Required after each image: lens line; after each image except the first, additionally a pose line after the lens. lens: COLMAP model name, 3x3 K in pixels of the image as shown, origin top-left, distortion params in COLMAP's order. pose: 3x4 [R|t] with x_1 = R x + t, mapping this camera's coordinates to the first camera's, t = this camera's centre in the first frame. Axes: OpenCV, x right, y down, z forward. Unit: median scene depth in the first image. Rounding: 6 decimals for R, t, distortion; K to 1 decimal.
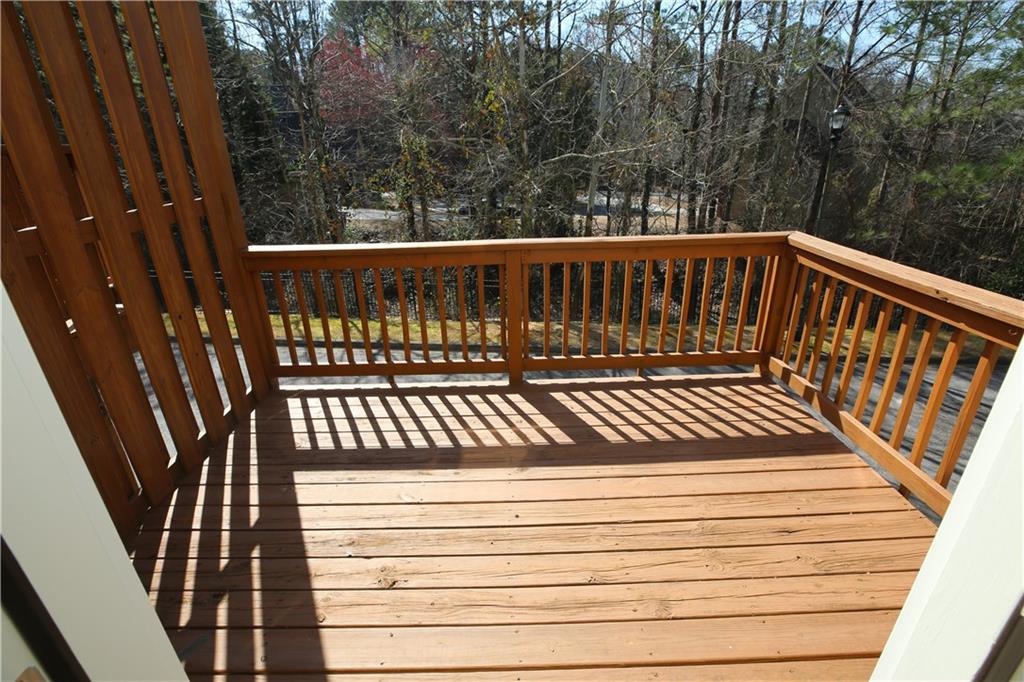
lens RADIAL K [[465.7, 0, 508.5], [0, 465.7, 337.2], [0, 0, 1]] dist [-0.011244, -0.001183]
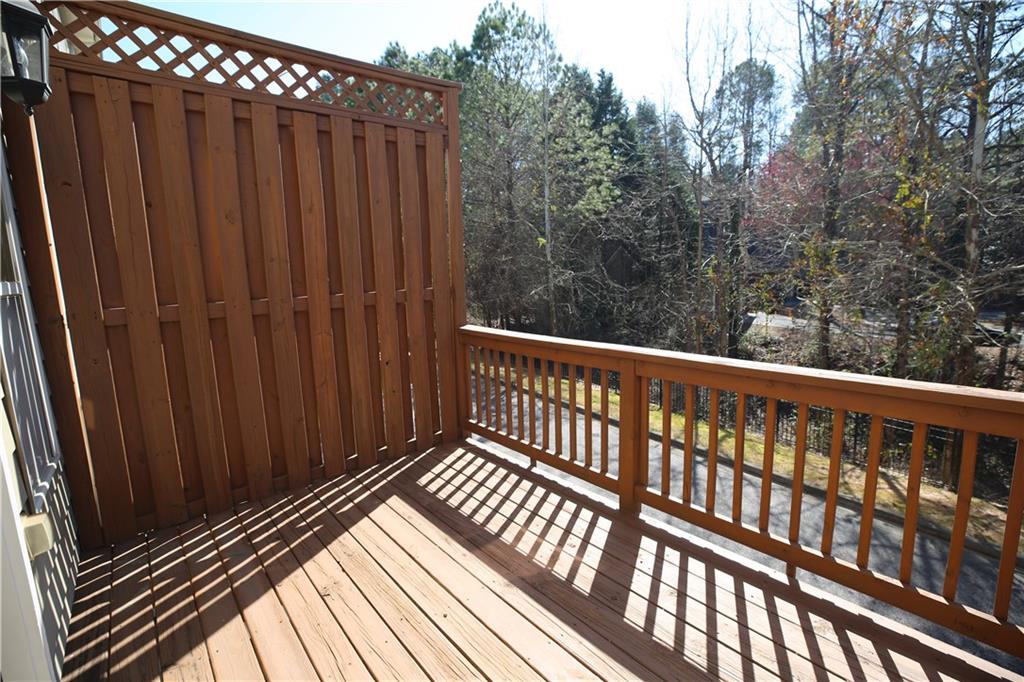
lens RADIAL K [[465.7, 0, 504.7], [0, 465.7, 339.8], [0, 0, 1]] dist [-0.011244, -0.001183]
pose [[0.633948, 0.112253, -0.765186, 0.555077], [-0.272960, 0.958212, -0.085574, -0.075514], [0.723604, 0.263114, 0.638097, 0.254566]]
